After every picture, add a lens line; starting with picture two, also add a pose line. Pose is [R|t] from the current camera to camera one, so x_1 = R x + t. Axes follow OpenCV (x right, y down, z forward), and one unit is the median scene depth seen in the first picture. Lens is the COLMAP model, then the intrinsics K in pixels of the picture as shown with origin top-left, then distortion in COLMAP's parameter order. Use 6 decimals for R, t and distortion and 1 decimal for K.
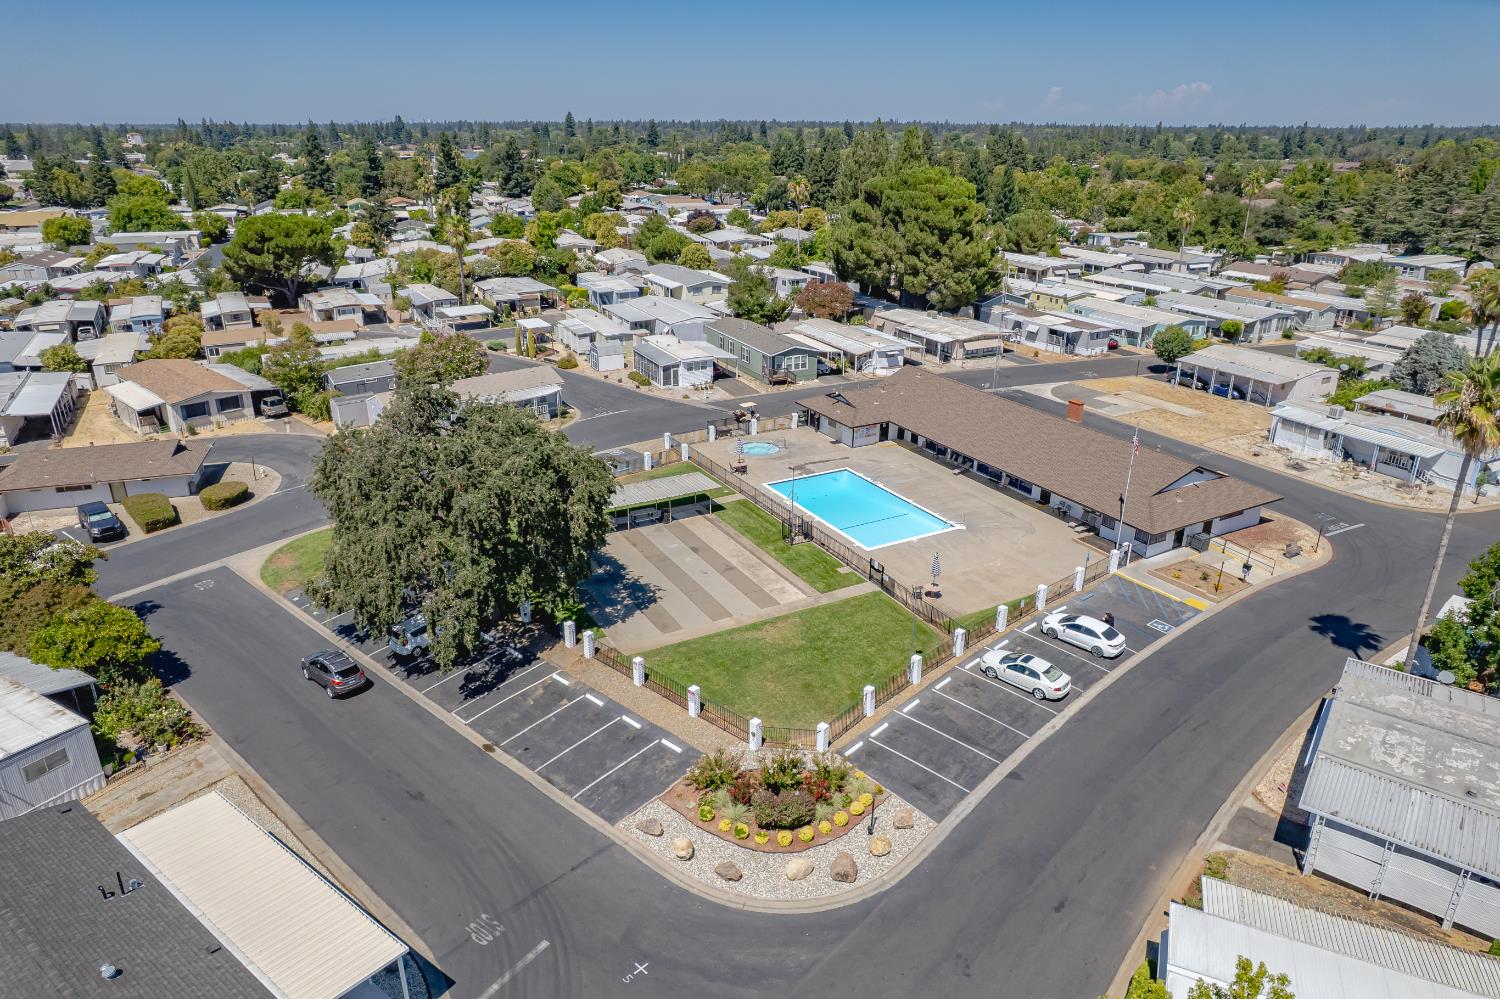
lens RADIAL K [[977.3, 0, 743.8], [0, 977.3, 497.4], [0, 0, 1]] dist [-0.067160, 0.038794]
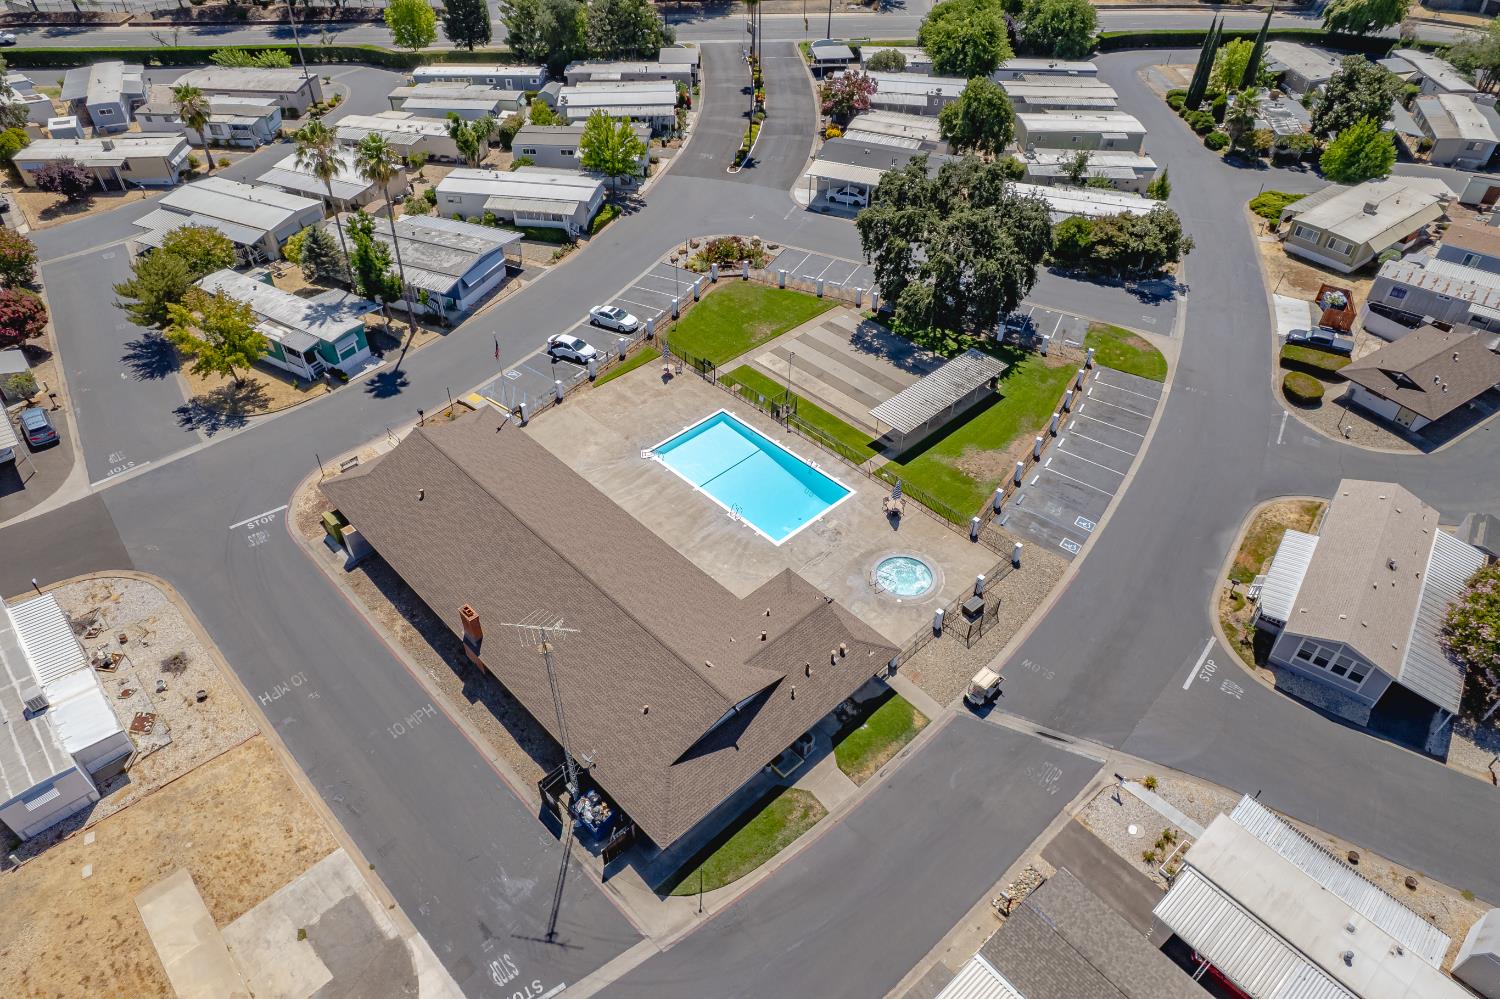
lens RADIAL K [[977.3, 0, 743.8], [0, 977.3, 497.4], [0, 0, 1]] dist [-0.067160, 0.038794]
pose [[-0.967447, 0.158025, -0.197675, 0.335033], [-0.098946, 0.482733, 0.870160, -0.887156], [0.232931, 0.861392, -0.451383, 1.539470]]
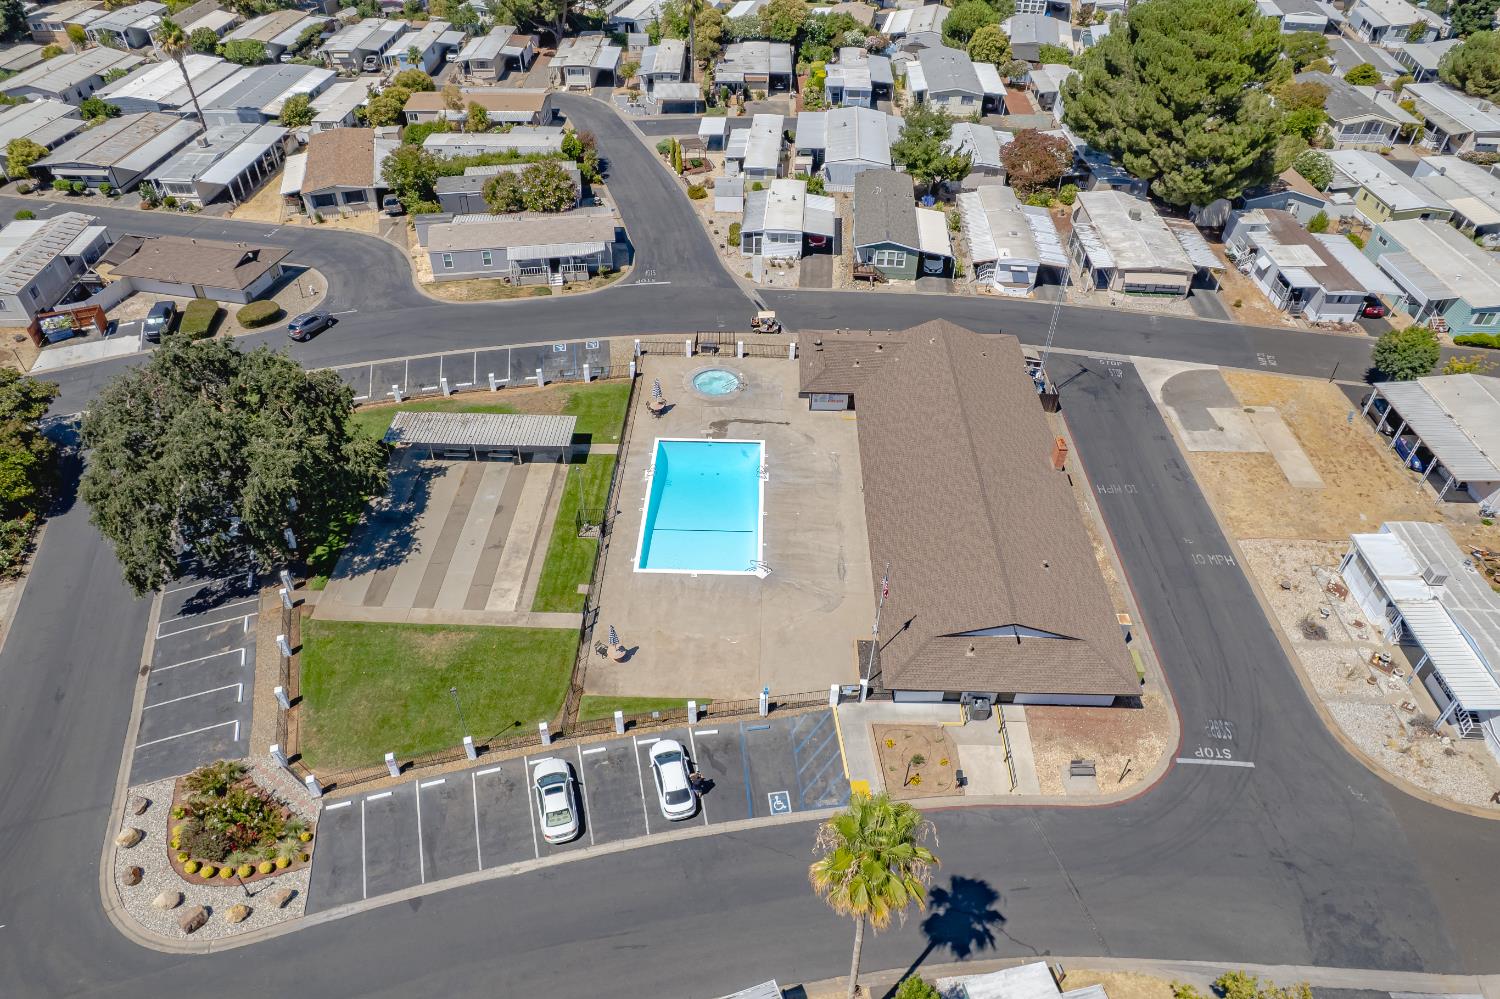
lens RADIAL K [[977.3, 0, 743.8], [0, 977.3, 497.4], [0, 0, 1]] dist [-0.067160, 0.038794]
pose [[0.859796, 0.333522, -0.386669, 0.529503], [-0.190393, 0.912011, 0.363299, -0.356425], [0.473815, -0.238744, 0.847644, 0.237427]]
